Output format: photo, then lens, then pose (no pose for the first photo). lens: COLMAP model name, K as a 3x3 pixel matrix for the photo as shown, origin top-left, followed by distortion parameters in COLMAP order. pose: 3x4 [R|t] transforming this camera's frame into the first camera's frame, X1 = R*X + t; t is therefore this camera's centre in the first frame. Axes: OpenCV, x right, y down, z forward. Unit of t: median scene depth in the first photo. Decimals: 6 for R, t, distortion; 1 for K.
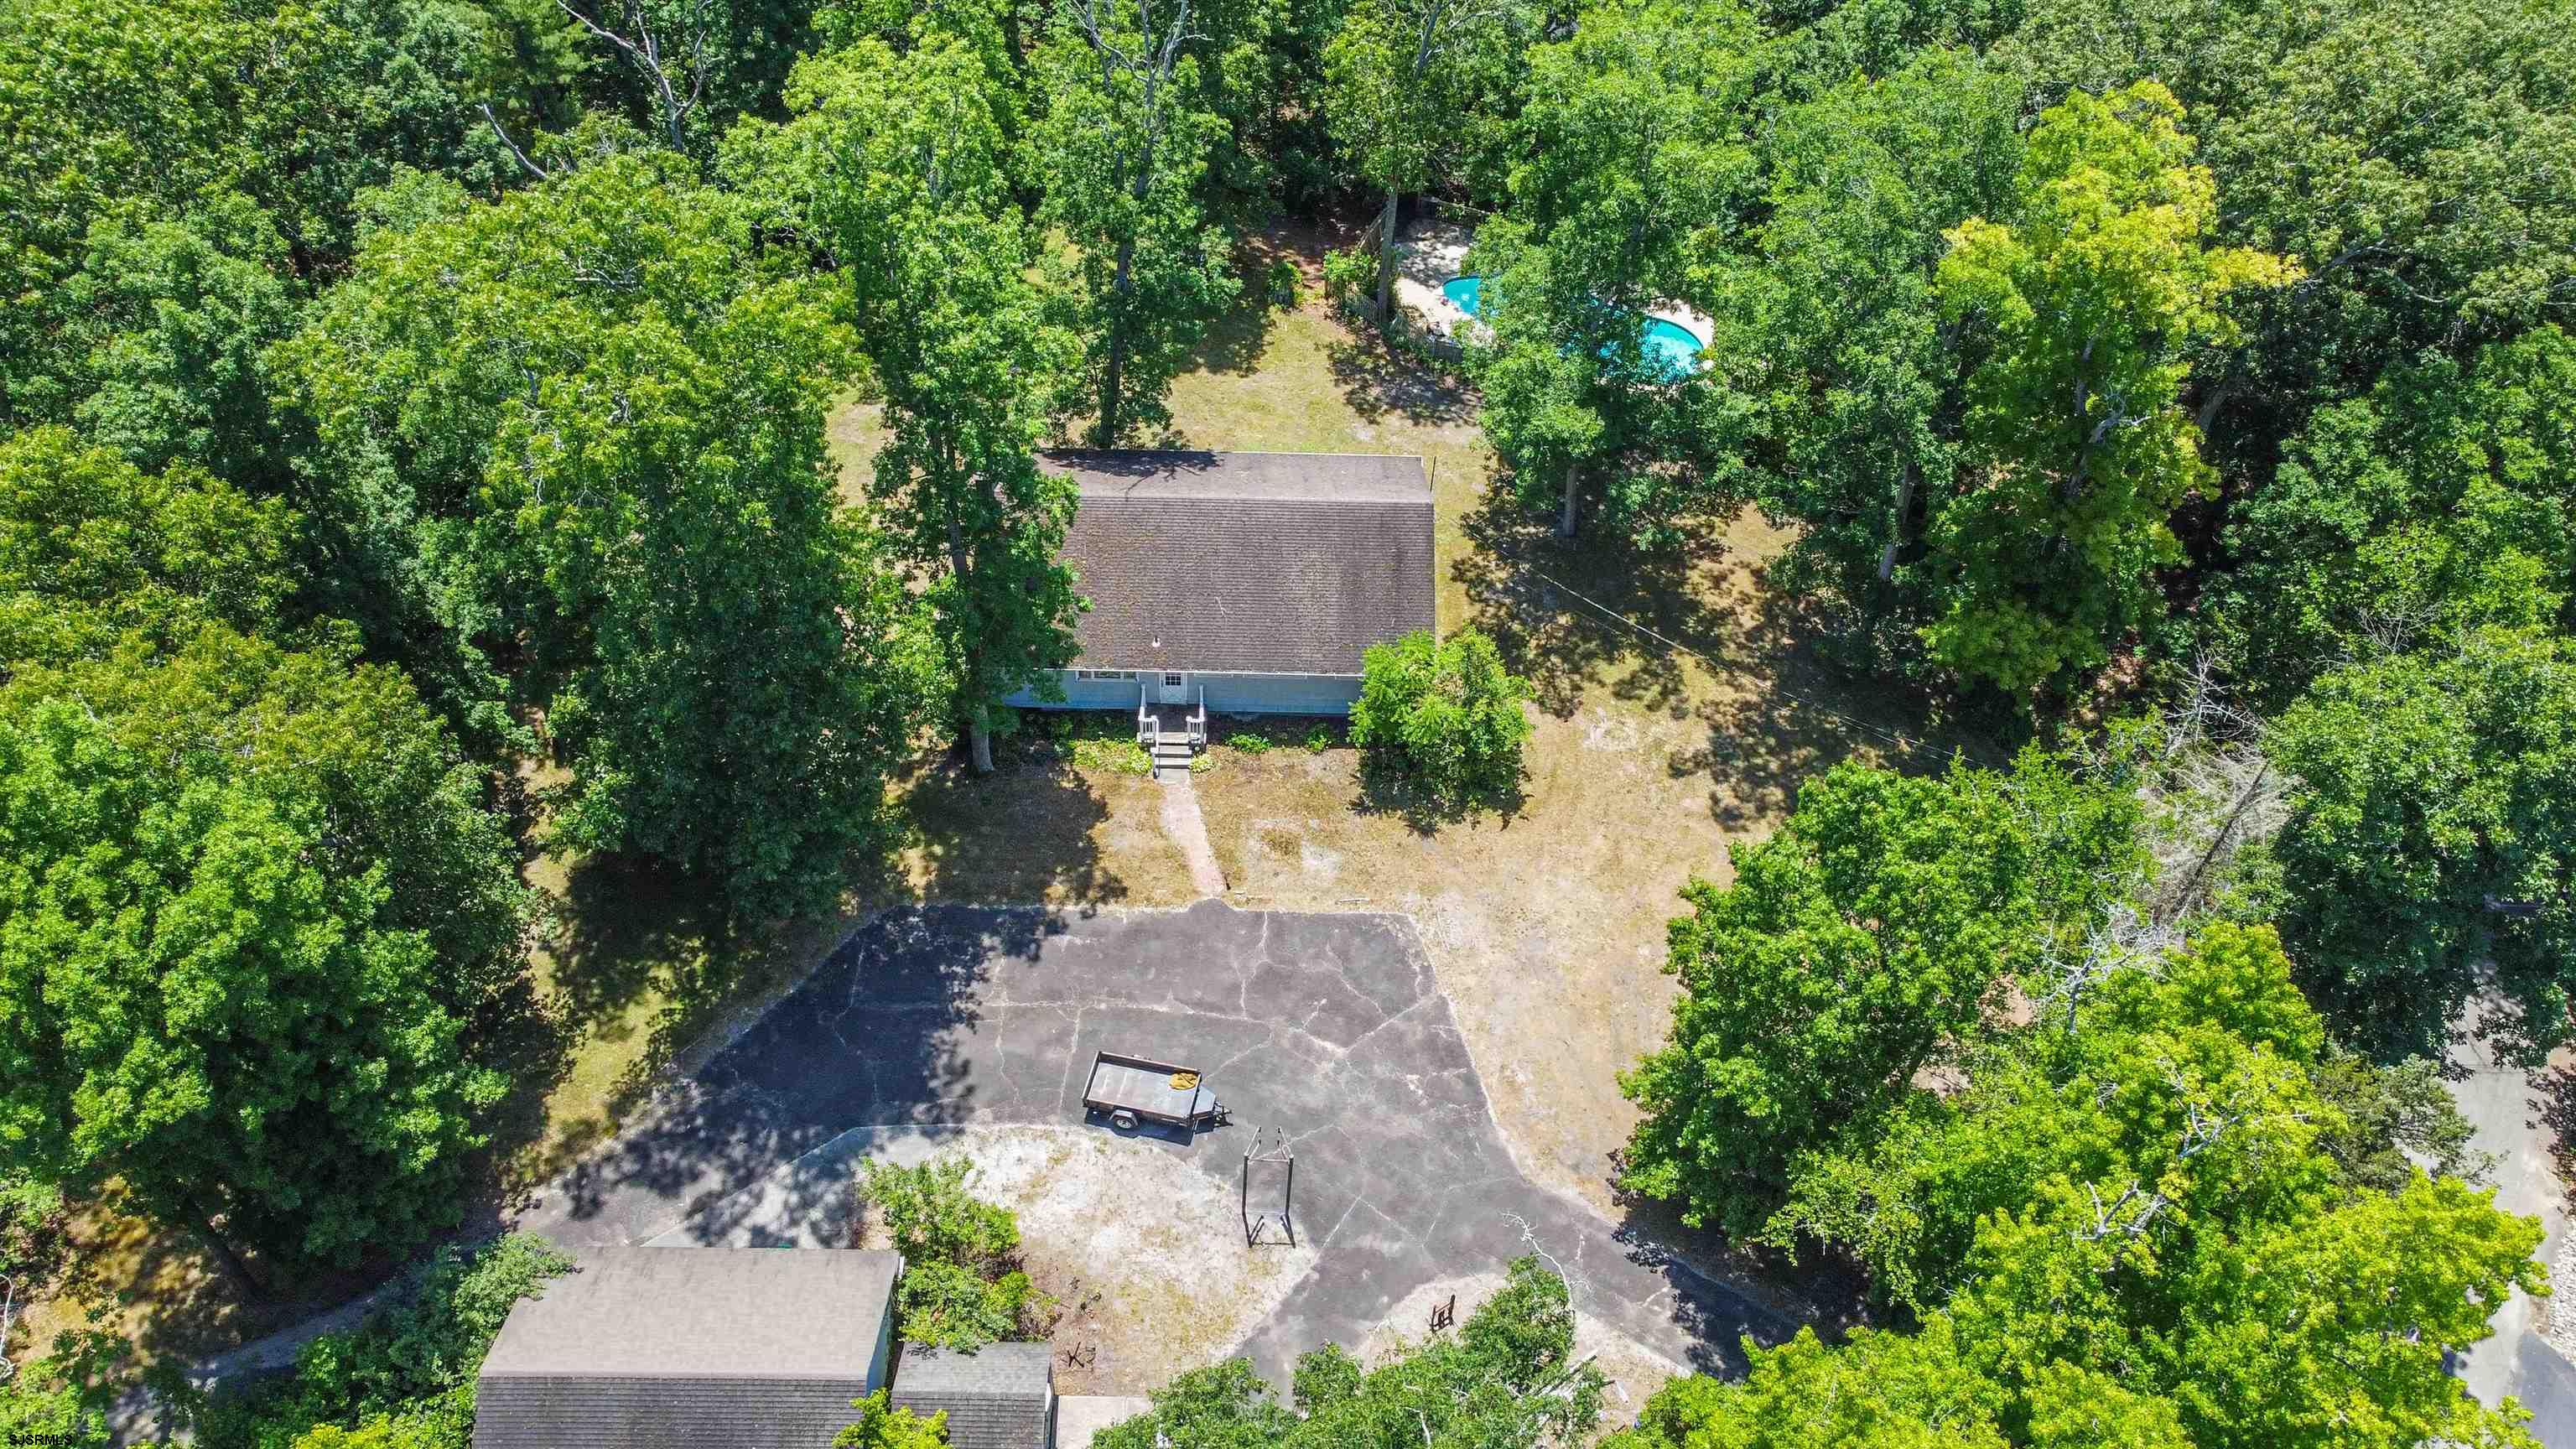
lens RADIAL K [[1944.4, 0, 1271.9], [0, 1944.4, 725.7], [0, 0, 1]] dist [-0.002619, -0.007815]
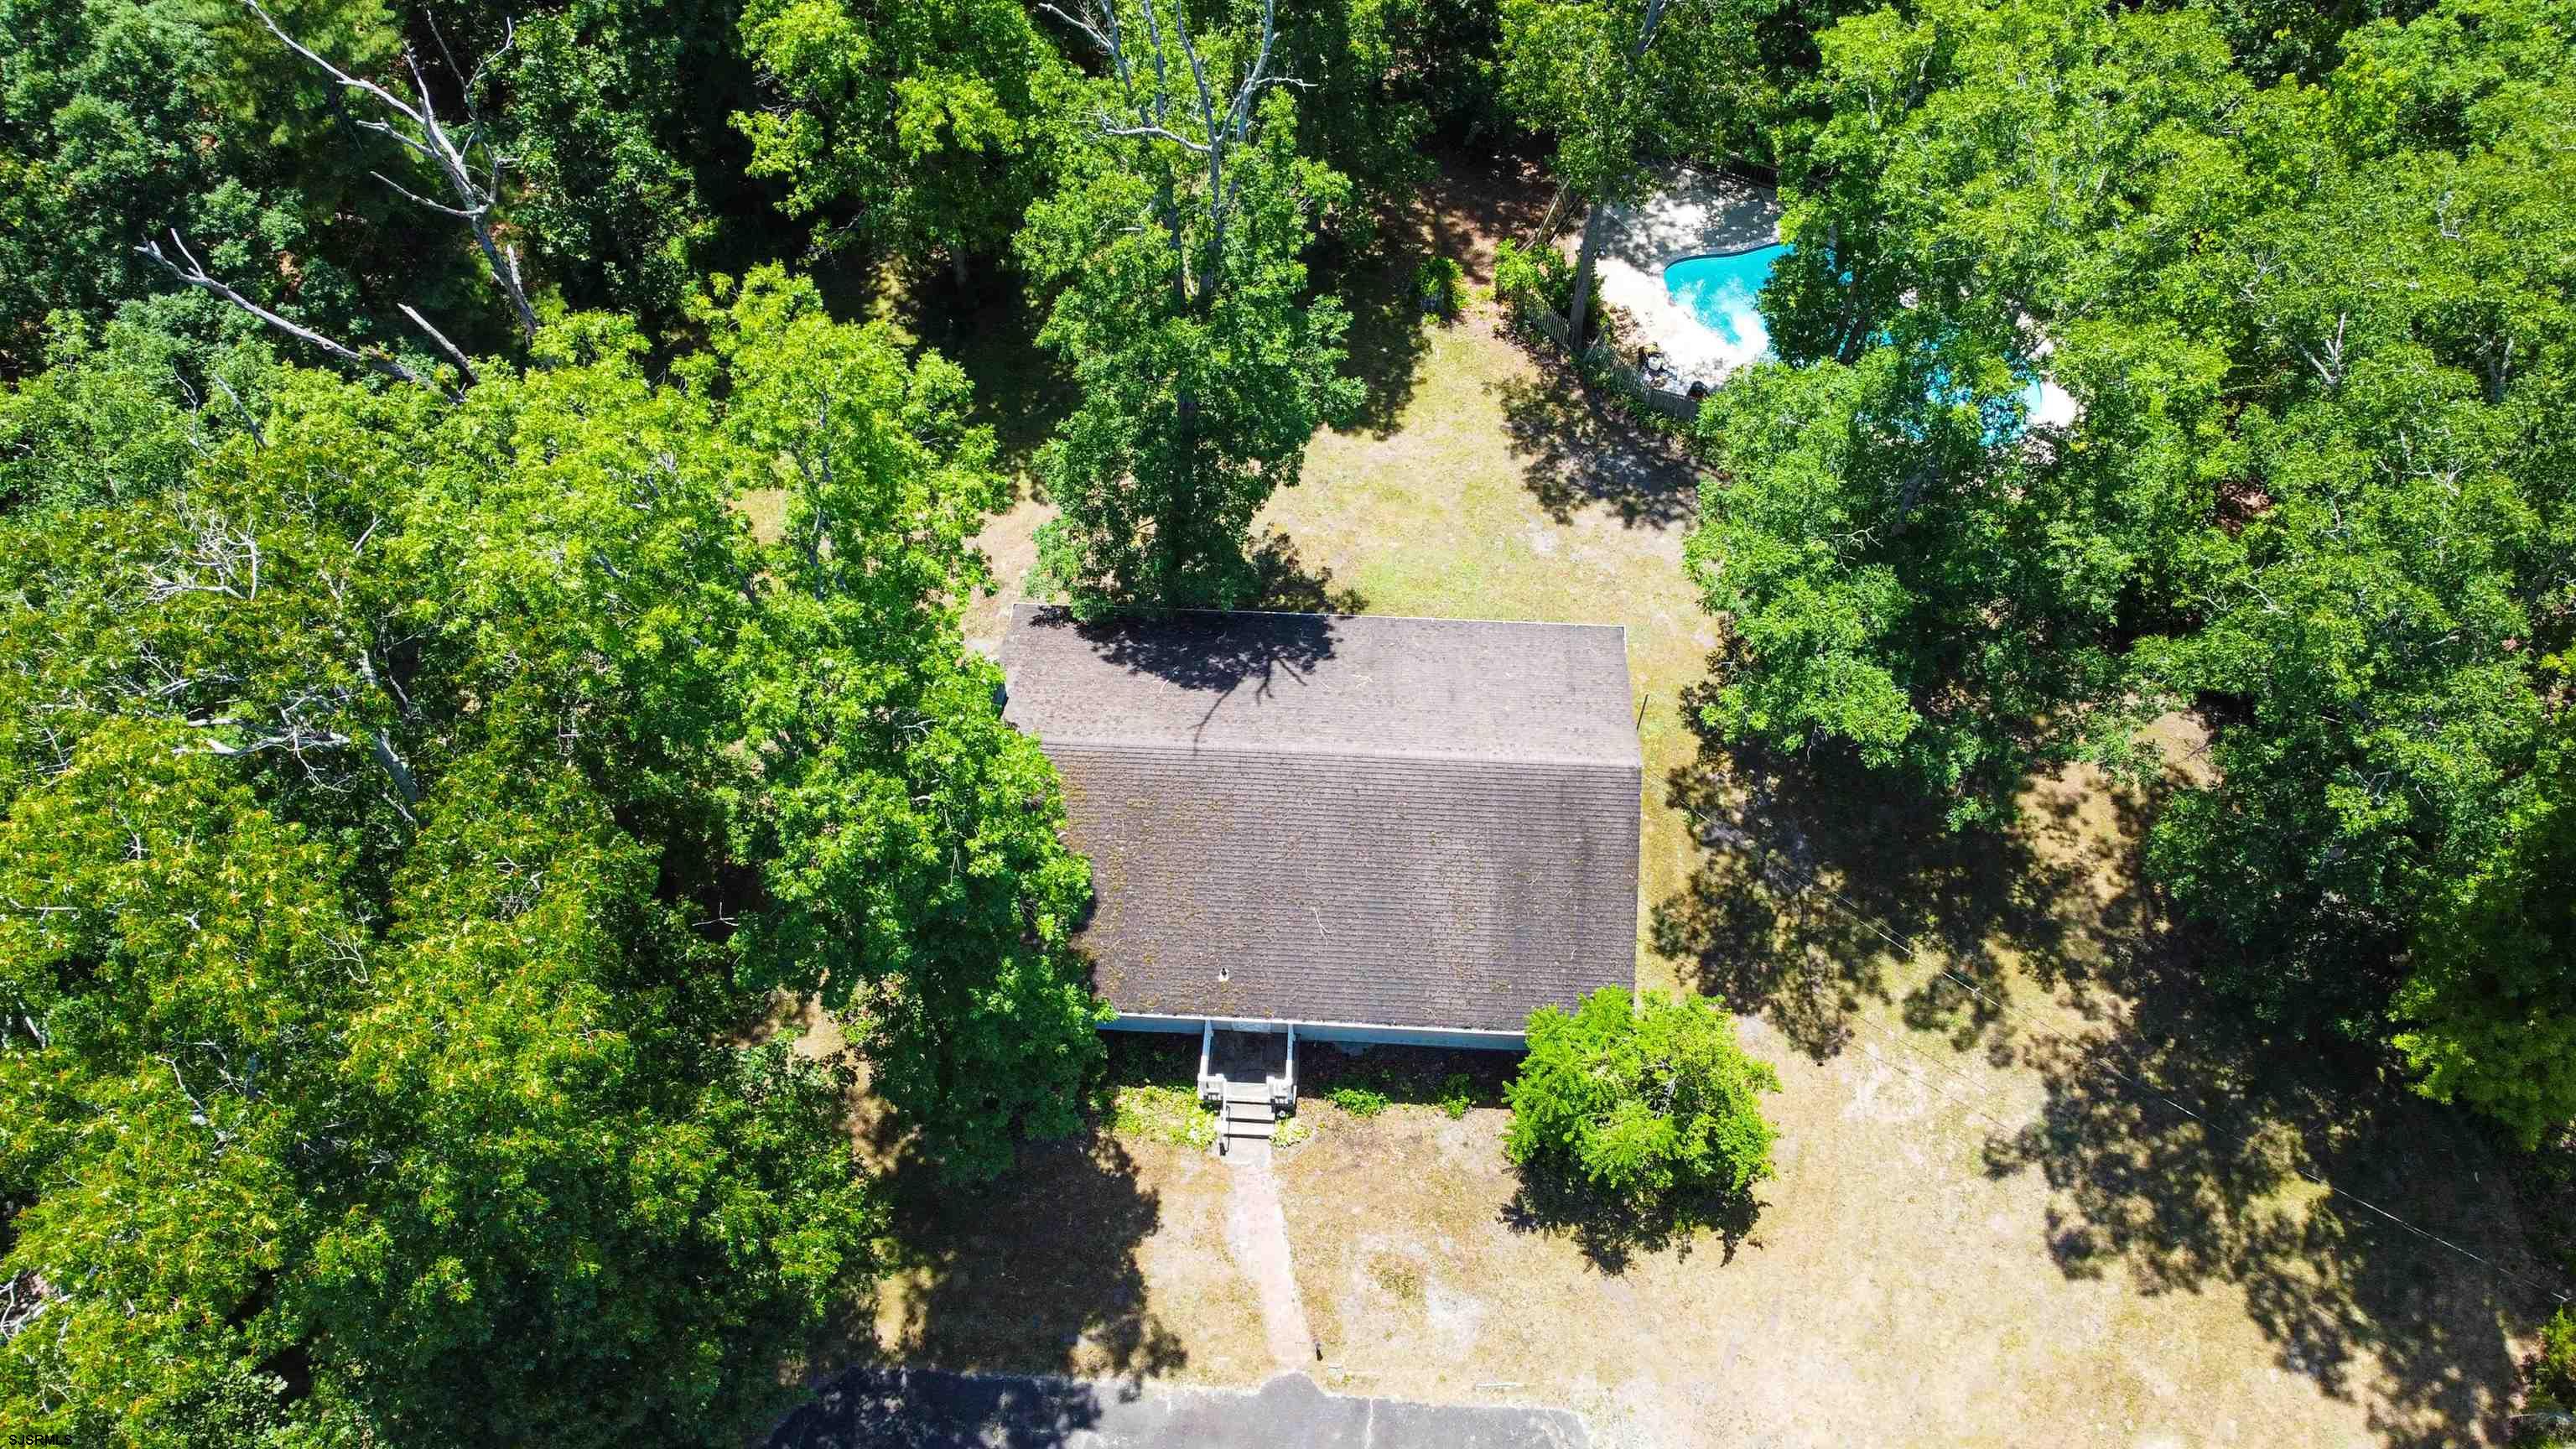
lens RADIAL K [[1944.4, 0, 1277.3], [0, 1944.4, 775.7], [0, 0, 1]] dist [-0.002619, -0.007815]
pose [[0.994625, 0.021591, -0.101269, 0.027152], [0.002326, 0.973113, 0.230318, -0.272942], [0.103519, -0.229315, 0.967832, 0.354658]]
